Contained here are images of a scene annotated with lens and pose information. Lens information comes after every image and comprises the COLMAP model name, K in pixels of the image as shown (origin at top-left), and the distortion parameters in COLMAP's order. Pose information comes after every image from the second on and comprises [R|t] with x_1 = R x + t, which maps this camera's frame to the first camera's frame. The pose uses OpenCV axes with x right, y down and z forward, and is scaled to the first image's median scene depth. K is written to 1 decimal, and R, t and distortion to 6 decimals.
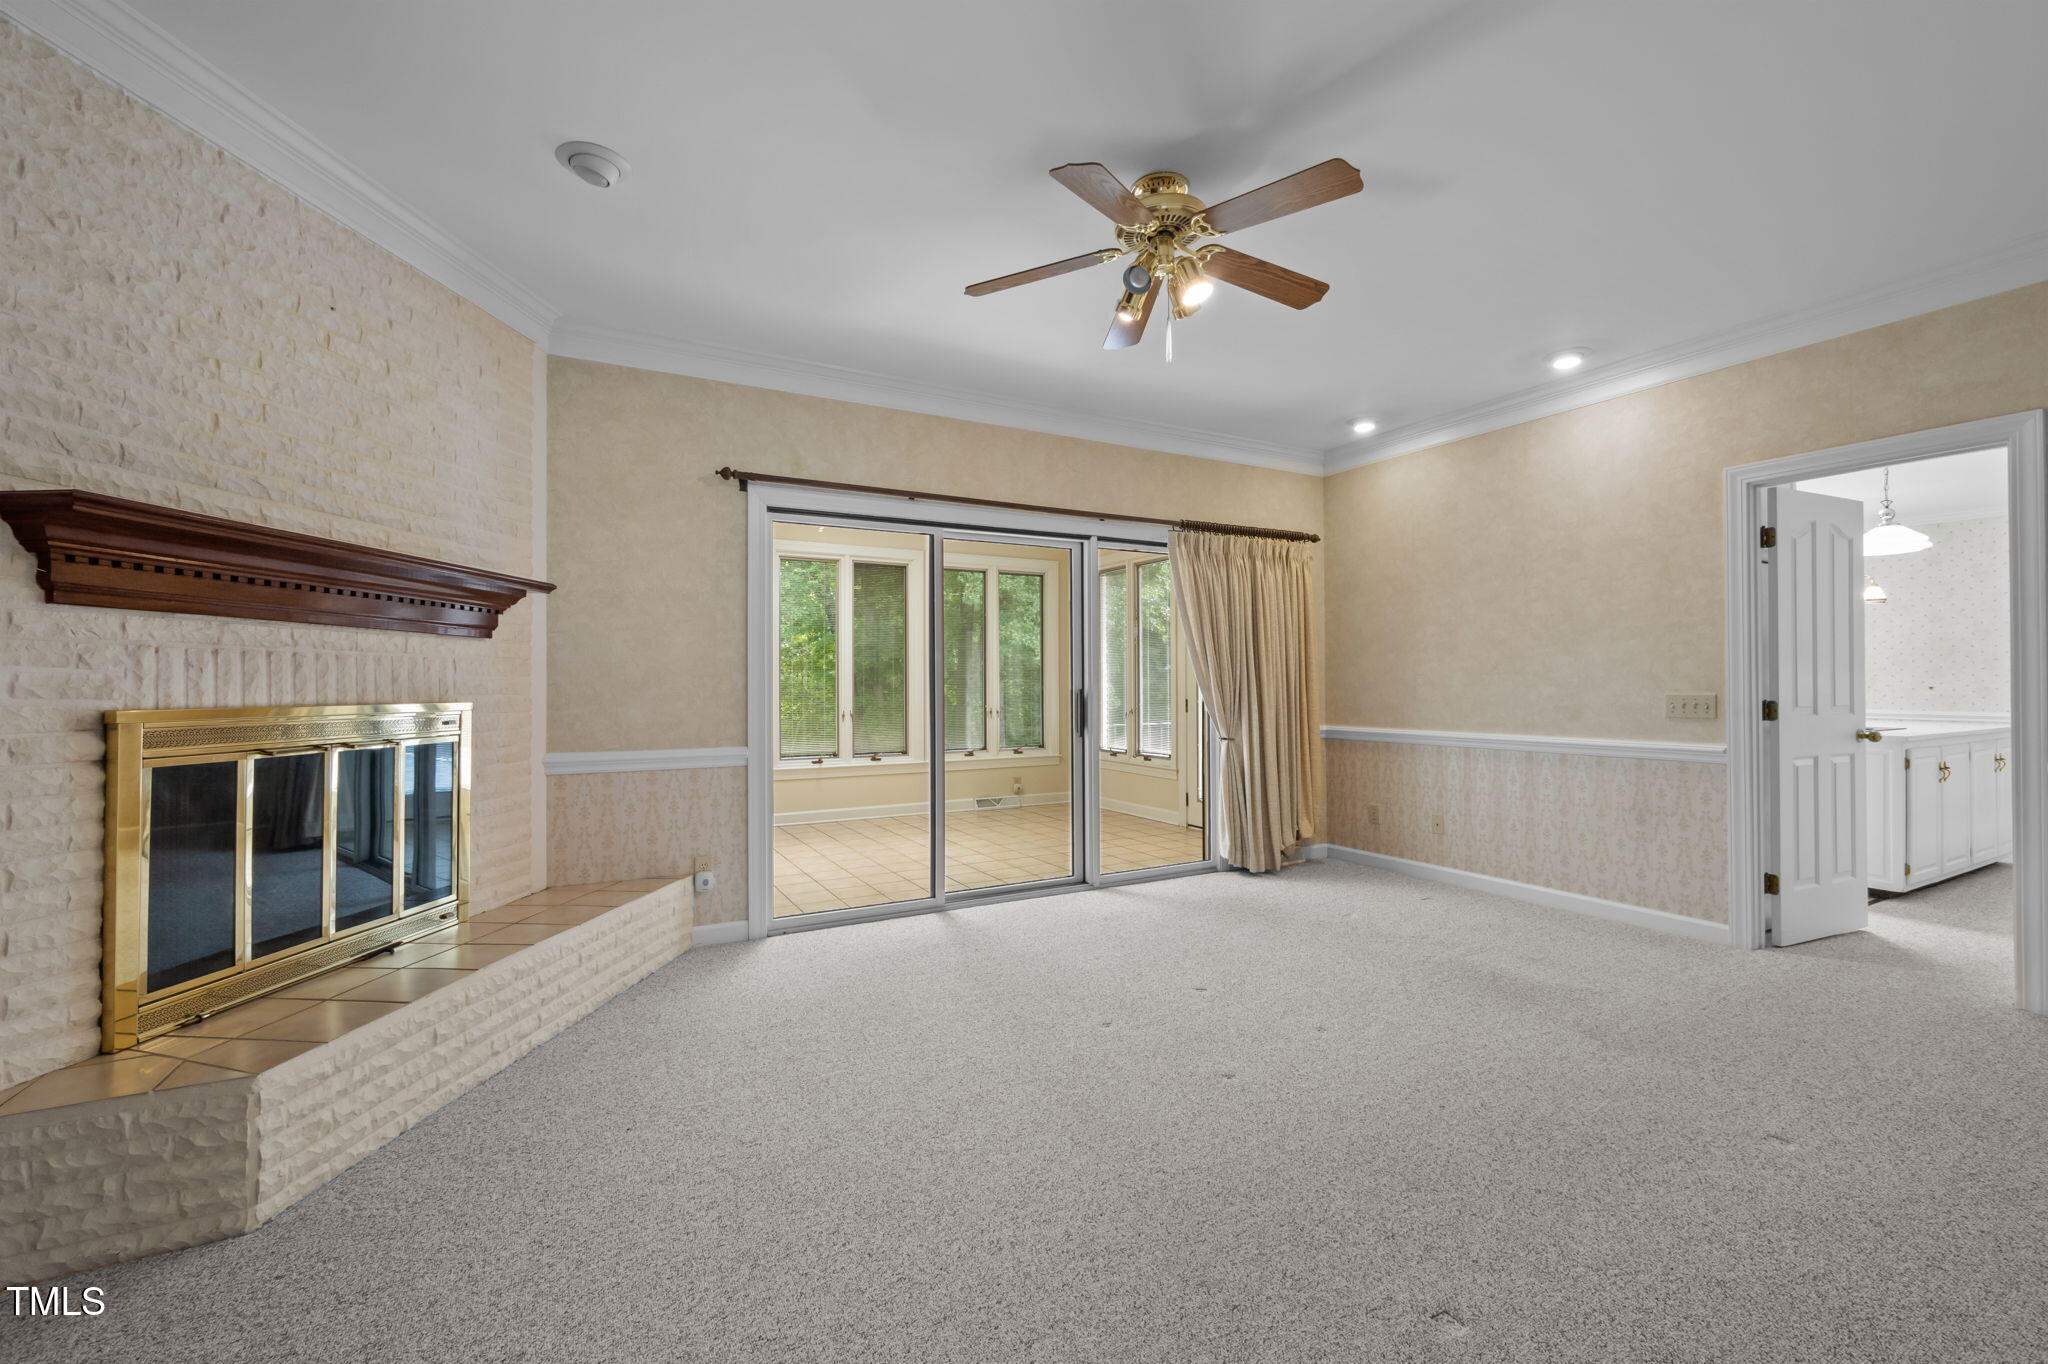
lens RADIAL K [[840.3, 0, 1030.7], [0, 840.3, 684.4], [0, 0, 1]] dist [-0.001231, -0.000006]
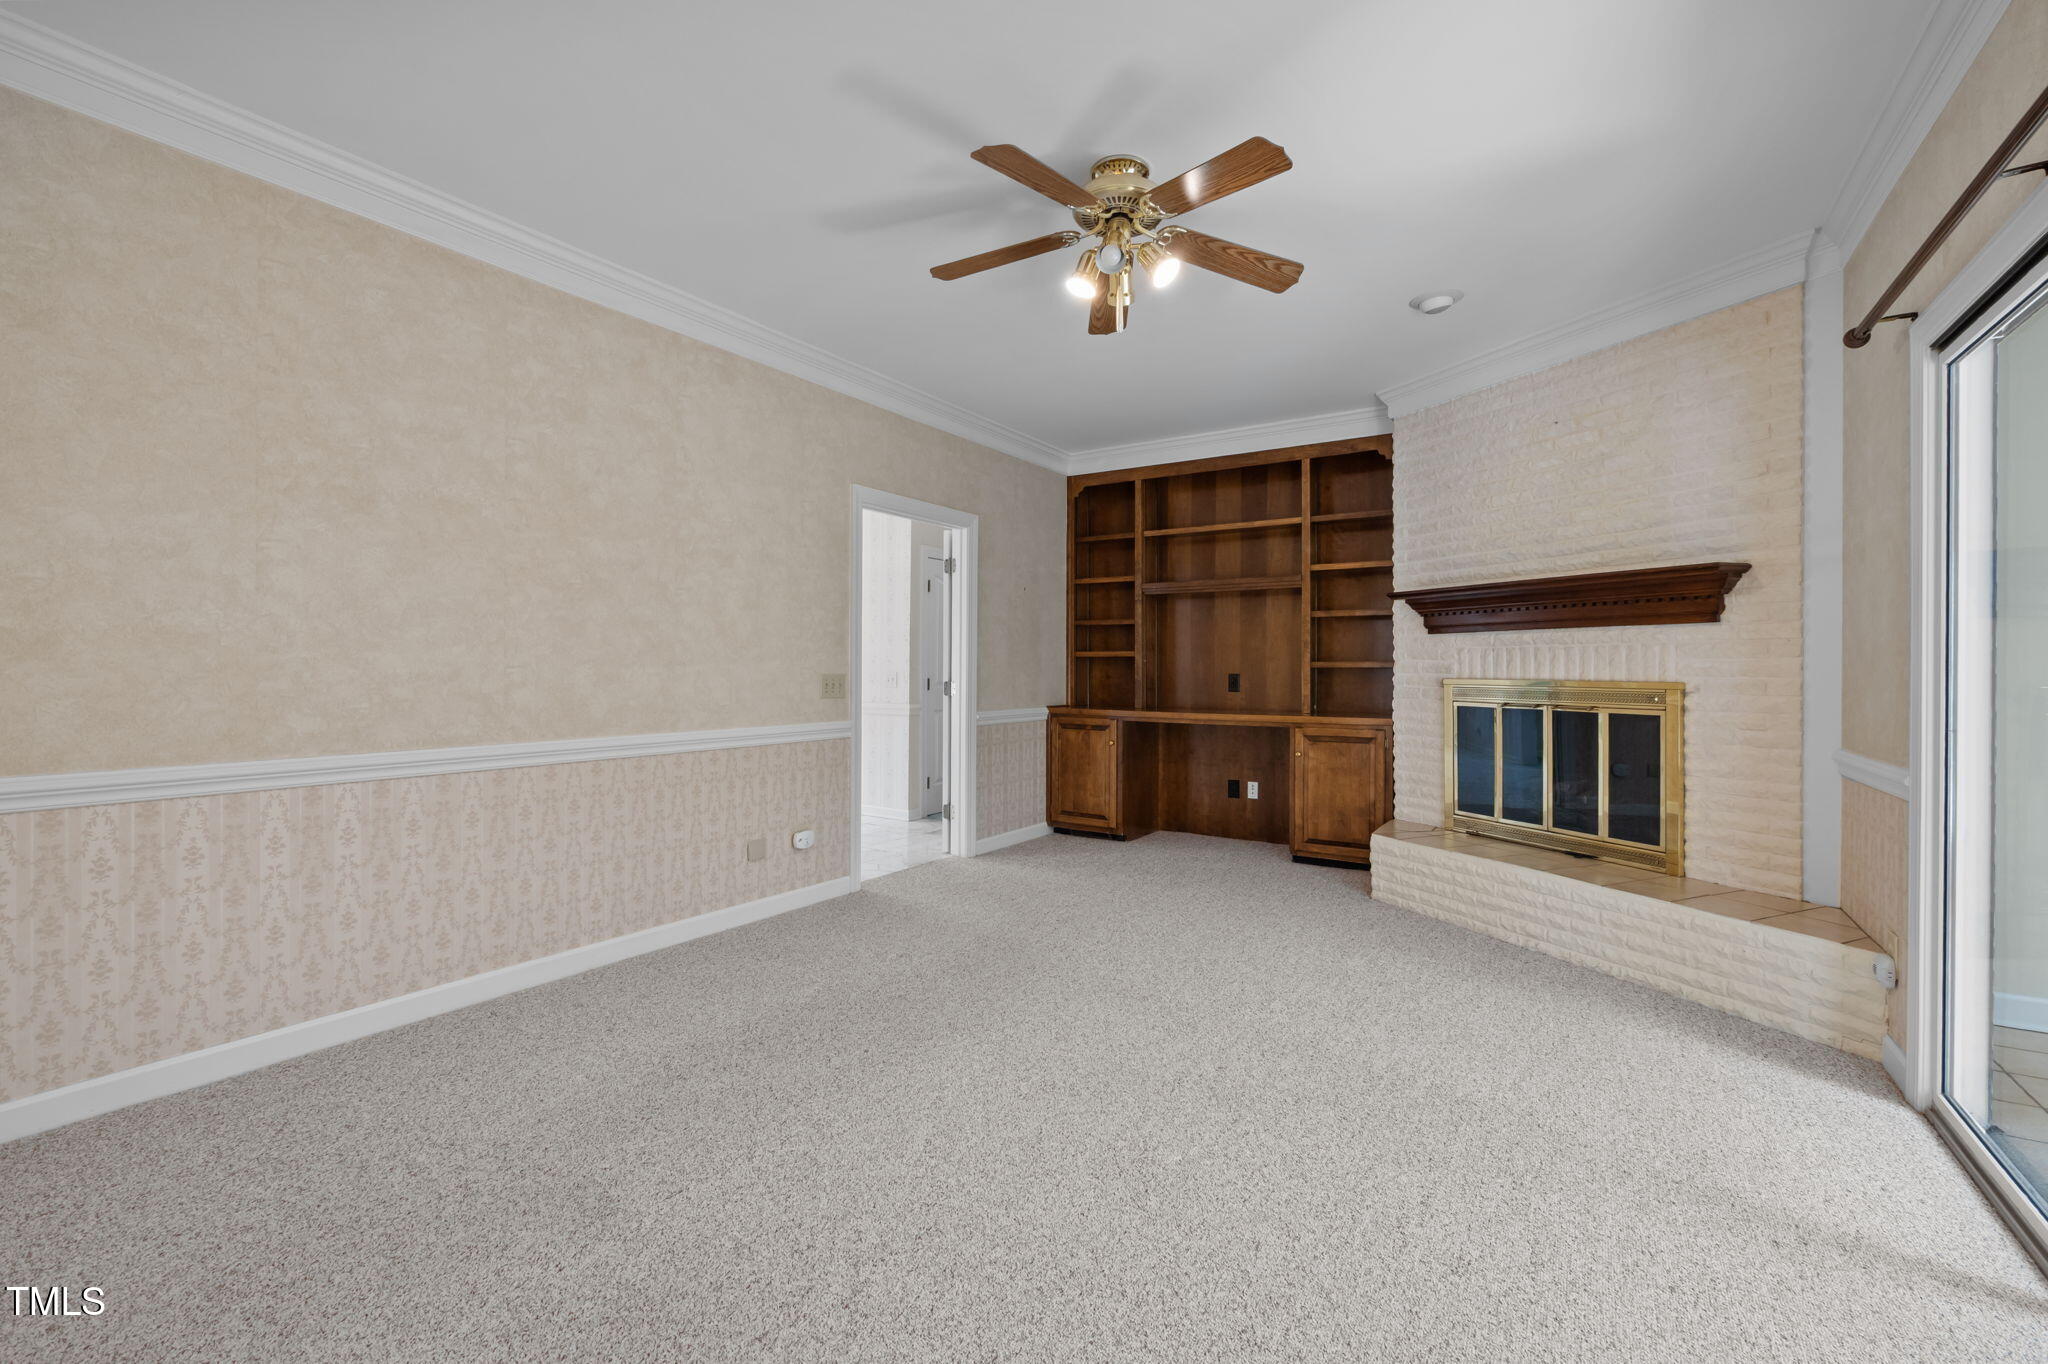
lens RADIAL K [[840.3, 0, 1024.9], [0, 840.3, 671.0], [0, 0, 1]] dist [-0.001231, -0.000006]
pose [[-0.881682, 0.004532, -0.471822, 0.790608], [0.003005, 0.999988, 0.003990, -0.000937], [0.471835, 0.002100, -0.881685, 1.982381]]
